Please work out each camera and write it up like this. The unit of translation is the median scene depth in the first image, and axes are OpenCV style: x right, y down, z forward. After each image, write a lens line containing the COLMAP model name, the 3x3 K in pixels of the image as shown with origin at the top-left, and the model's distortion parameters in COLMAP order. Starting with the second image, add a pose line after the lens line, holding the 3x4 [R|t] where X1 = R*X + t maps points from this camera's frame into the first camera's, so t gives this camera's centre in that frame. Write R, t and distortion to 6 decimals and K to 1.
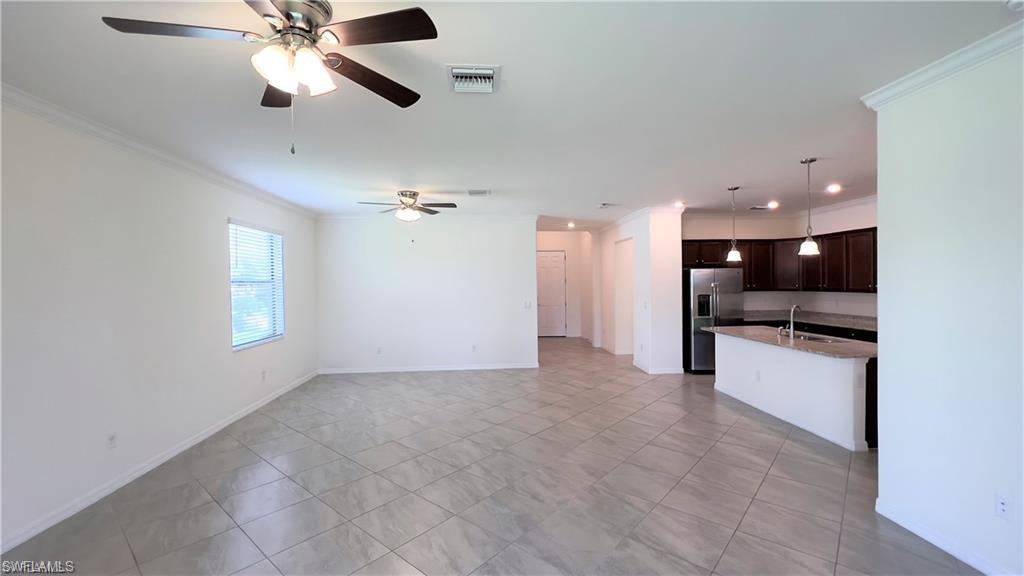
lens RADIAL K [[410.9, 0, 510.9], [0, 410.9, 286.0], [0, 0, 1]] dist [-0.001085, 0.000248]
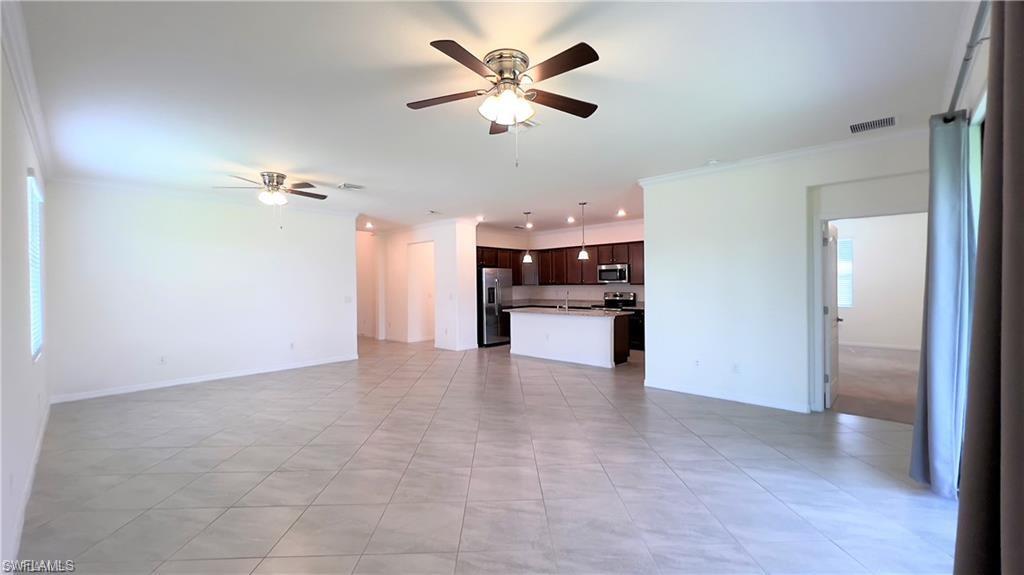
lens RADIAL K [[401.1, 0, 501.3], [0, 401.1, 283.5], [0, 0, 1]] dist [-0.000059, 0.000070]
pose [[0.751441, 0.006219, 0.659771, -0.383444], [0.005652, 0.999858, -0.015862, 0.030256], [-0.659776, 0.015648, 0.751299, -0.008719]]
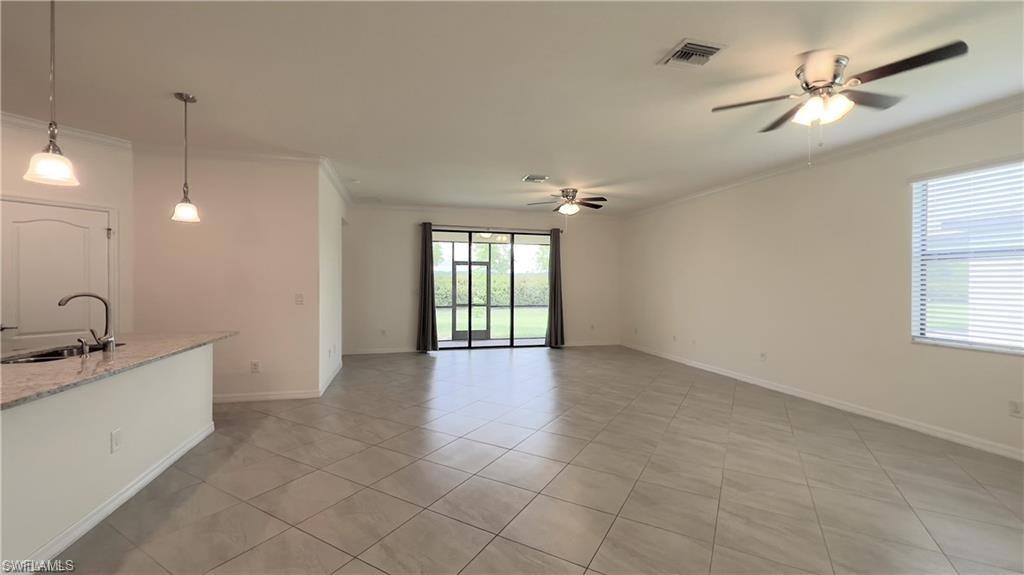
lens RADIAL K [[410.9, 0, 510.9], [0, 410.9, 285.5], [0, 0, 1]] dist [-0.001085, 0.000248]
pose [[-0.984474, 0.010712, -0.175202, 0.167181], [0.007656, 0.999807, 0.018108, 0.020830], [0.175362, 0.016486, -0.984366, 1.180242]]
